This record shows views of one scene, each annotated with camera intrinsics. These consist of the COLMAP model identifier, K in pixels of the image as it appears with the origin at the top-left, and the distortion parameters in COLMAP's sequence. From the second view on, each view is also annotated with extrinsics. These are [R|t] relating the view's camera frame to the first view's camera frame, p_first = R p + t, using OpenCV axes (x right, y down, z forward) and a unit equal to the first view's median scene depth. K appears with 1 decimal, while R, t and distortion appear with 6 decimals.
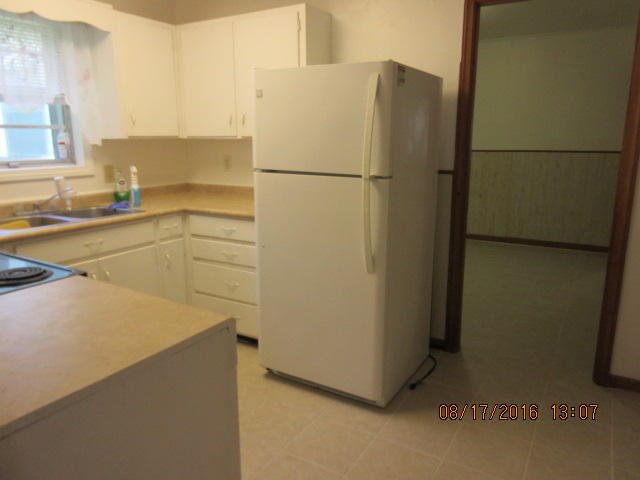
lens RADIAL K [[473.1, 0, 317.9], [0, 473.1, 241.1], [0, 0, 1]] dist [-0.001625, 0.003339]
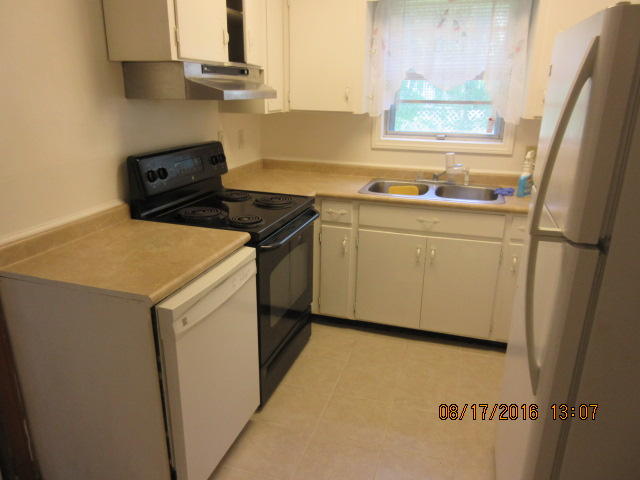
lens RADIAL K [[473.1, 0, 316.4], [0, 473.1, 238.9], [0, 0, 1]] dist [-0.001625, 0.003339]
pose [[0.220194, 0.300440, -0.928036, 0.419167], [-0.214007, 0.943087, 0.254535, -0.158213], [0.951691, 0.142559, 0.271958, 0.453117]]
